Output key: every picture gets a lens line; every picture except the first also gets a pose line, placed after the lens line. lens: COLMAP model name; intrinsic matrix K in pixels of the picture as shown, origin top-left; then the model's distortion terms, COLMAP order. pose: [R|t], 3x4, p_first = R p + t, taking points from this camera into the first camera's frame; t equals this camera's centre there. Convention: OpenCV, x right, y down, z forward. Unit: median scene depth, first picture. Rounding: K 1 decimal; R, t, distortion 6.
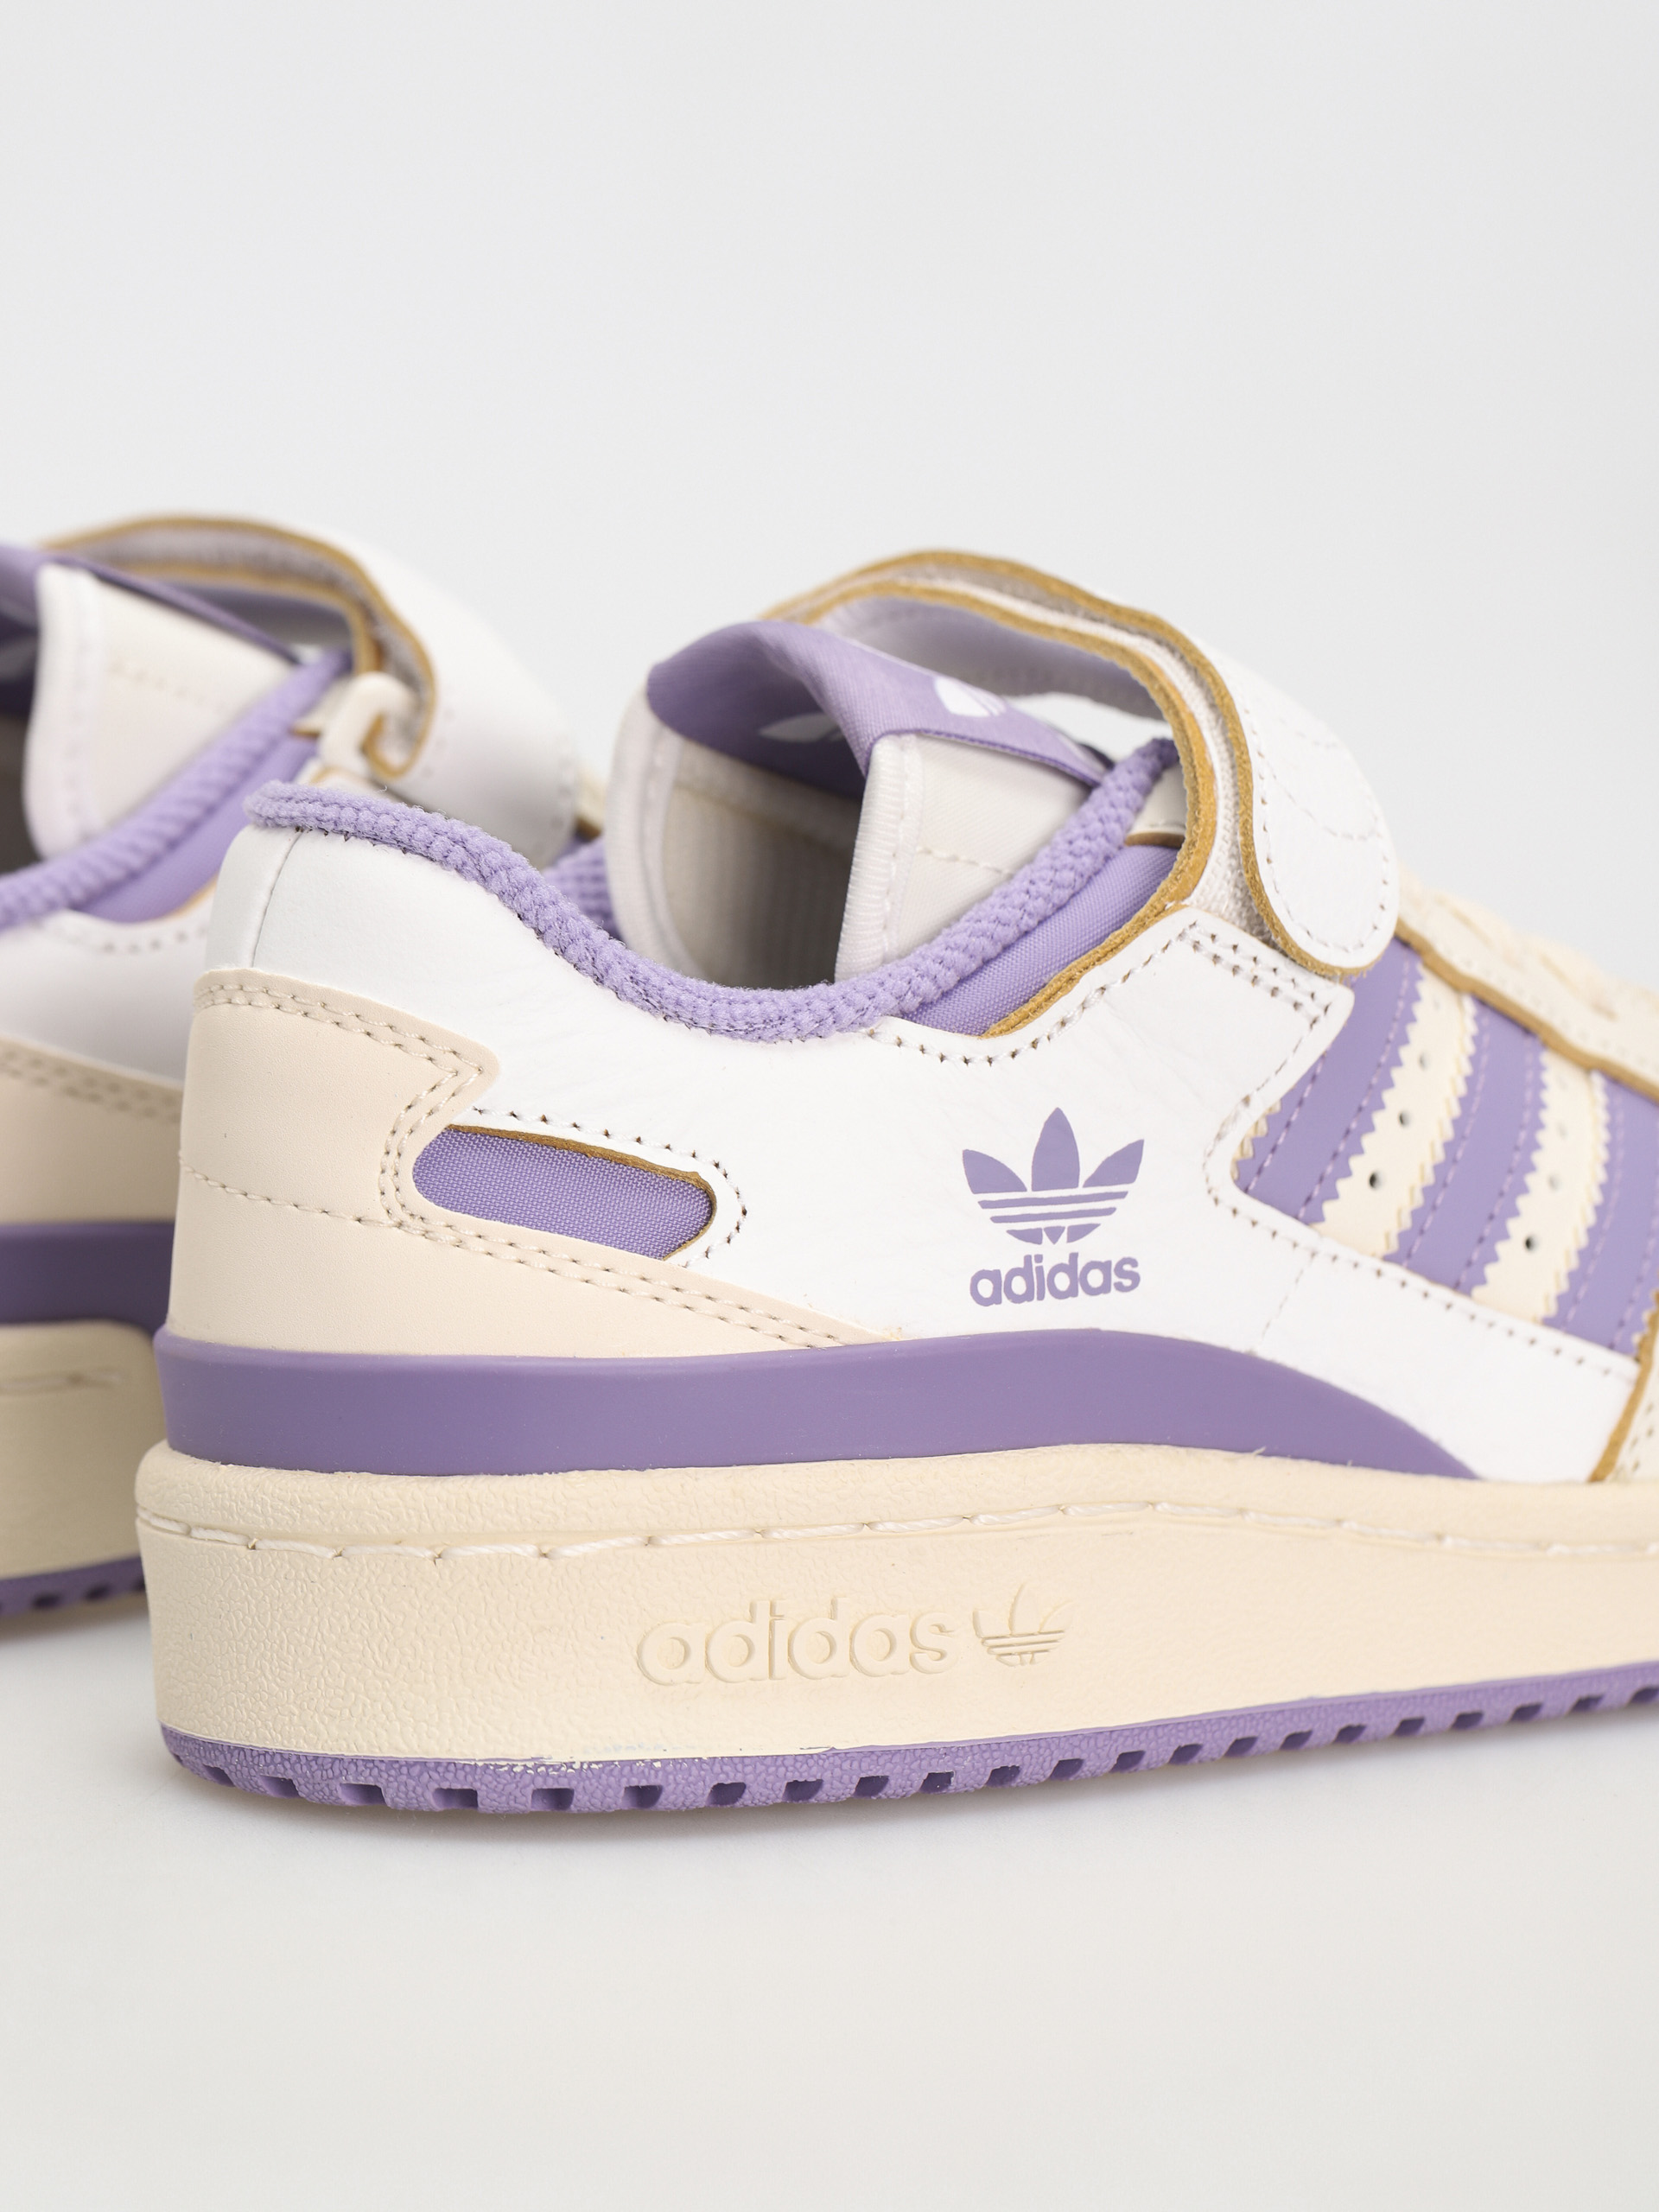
lens RADIAL K [[6868.4, 0, 829.5], [0, 6868.4, 1106.0], [0, 0, 1]] dist [-0.623825, 27.659595]
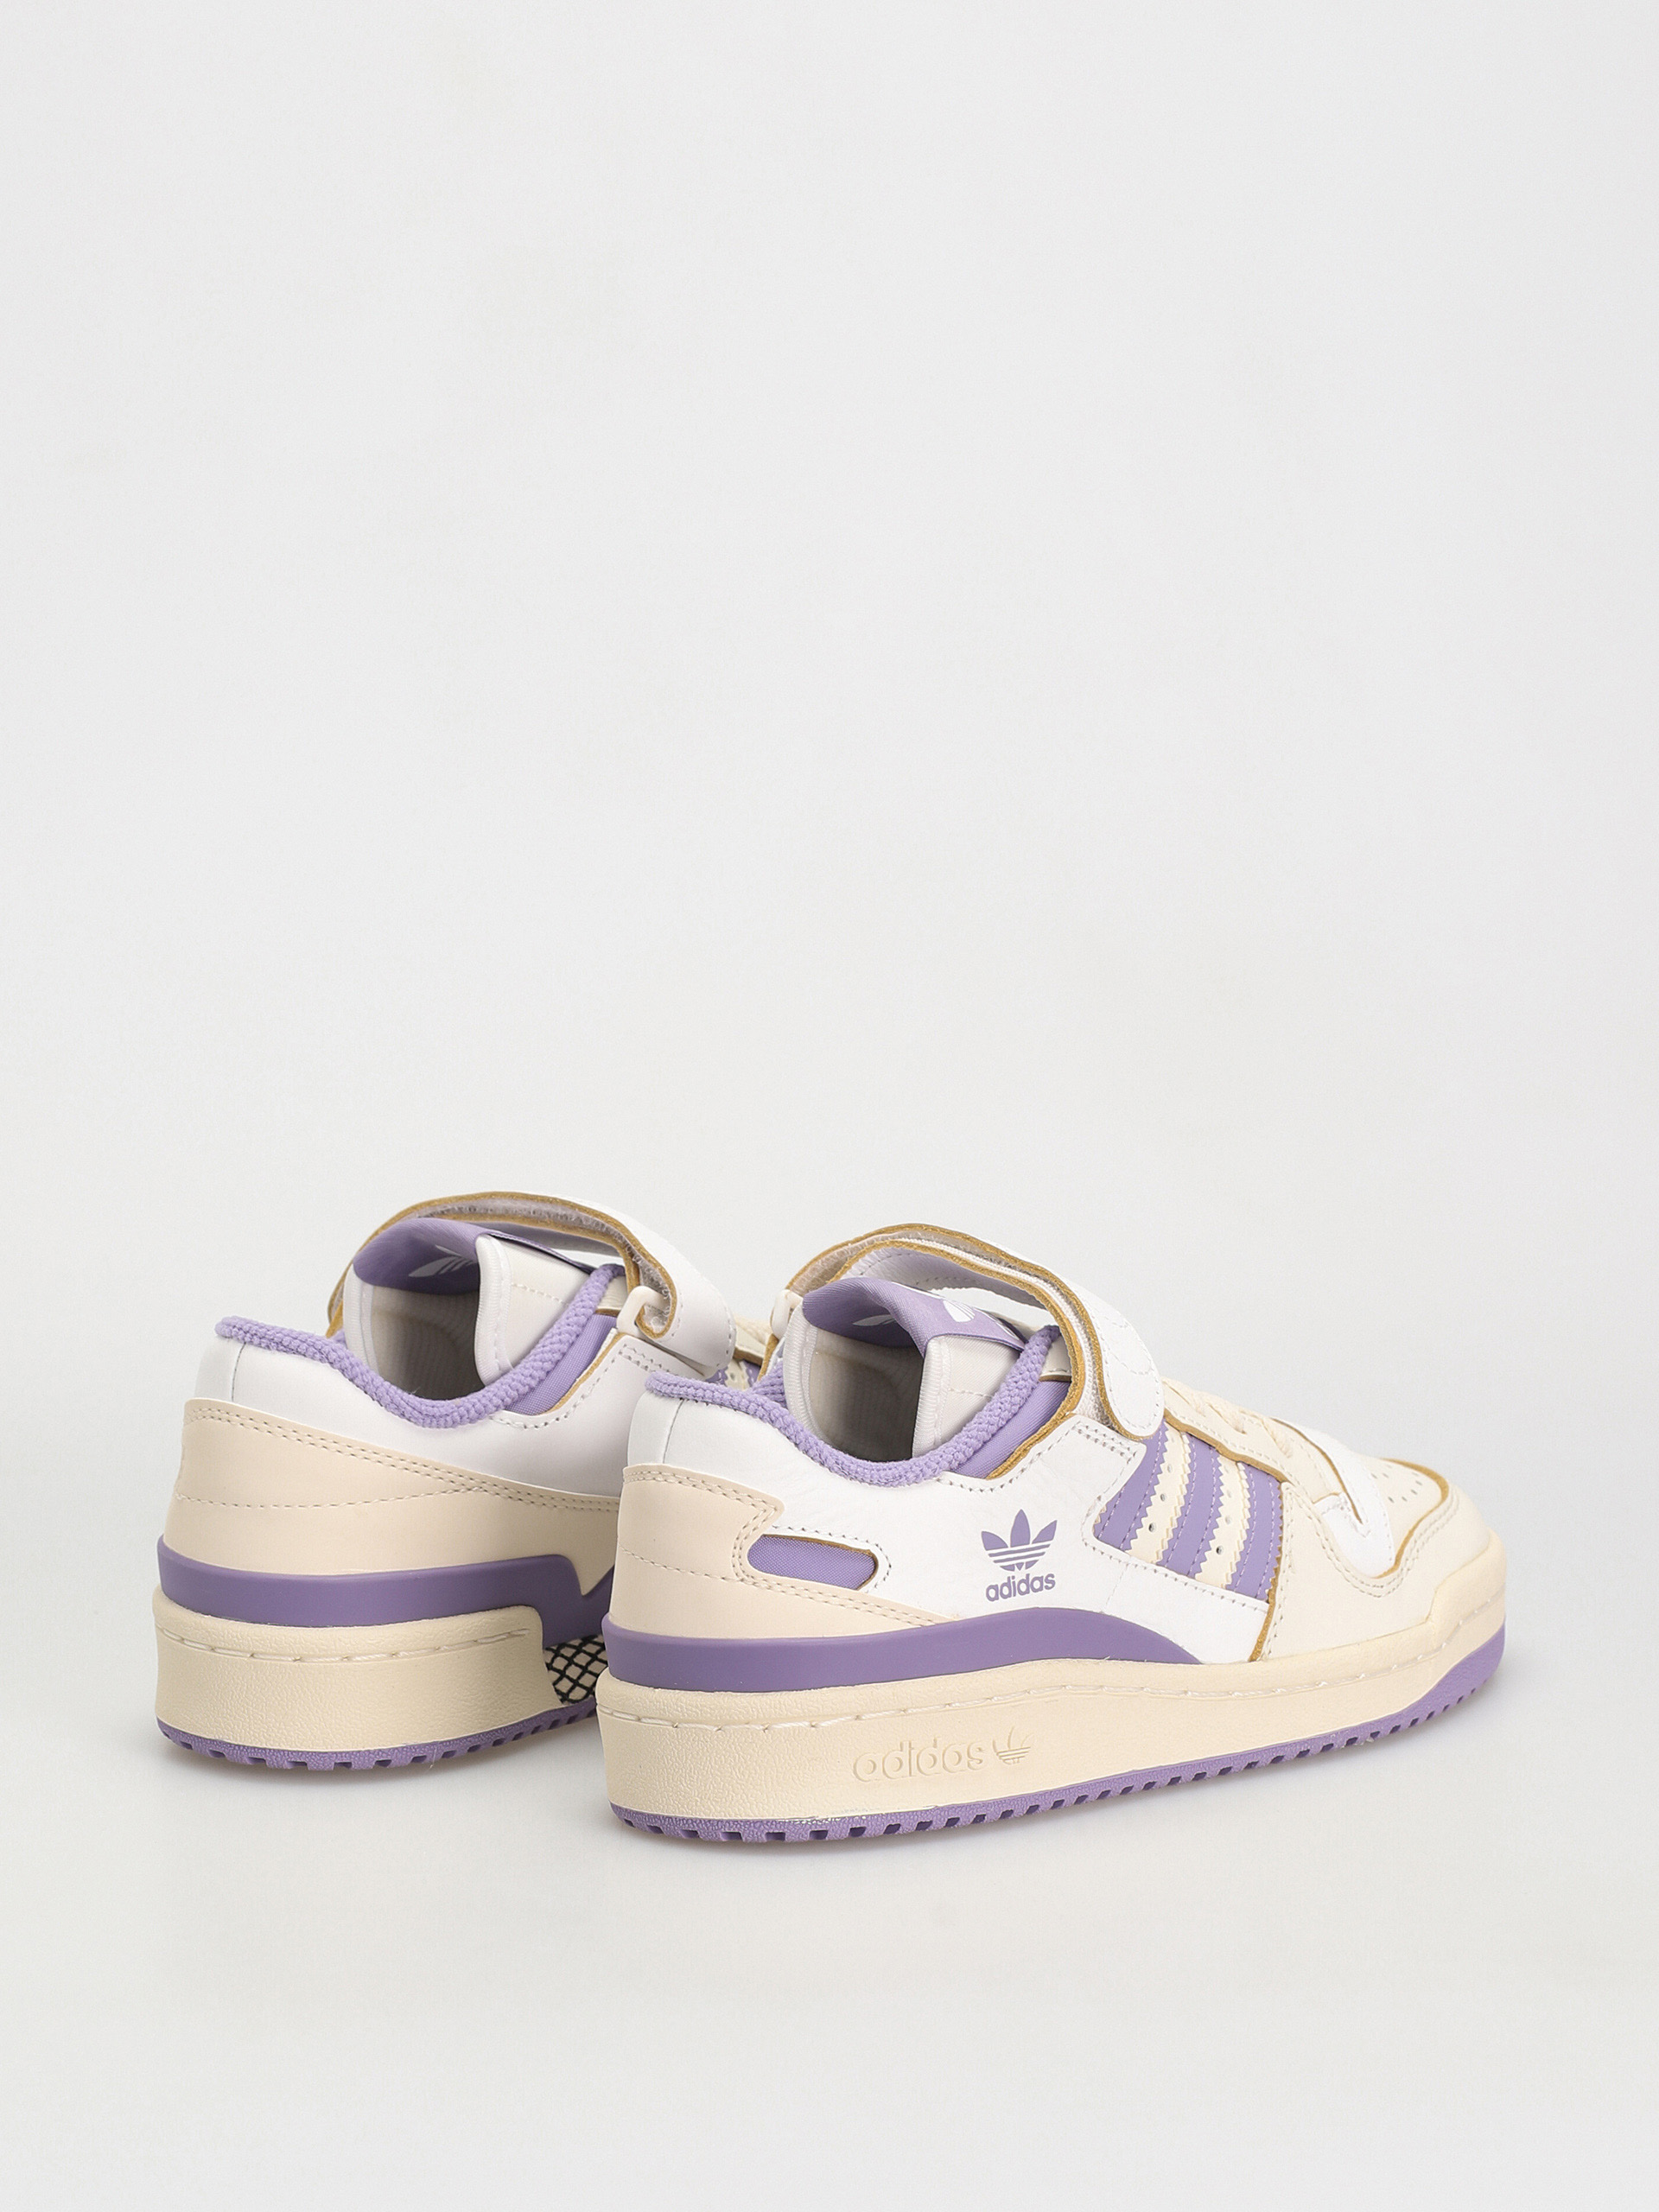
lens RADIAL K [[6868.4, 0, 829.5], [0, 6868.4, 1106.0], [0, 0, 1]] dist [-0.623825, 27.659595]
pose [[0.991418, -0.029938, 0.127257, -0.299774], [0.028233, 0.999486, 0.015180, -0.162131], [-0.127646, -0.011457, 0.991754, -1.152656]]
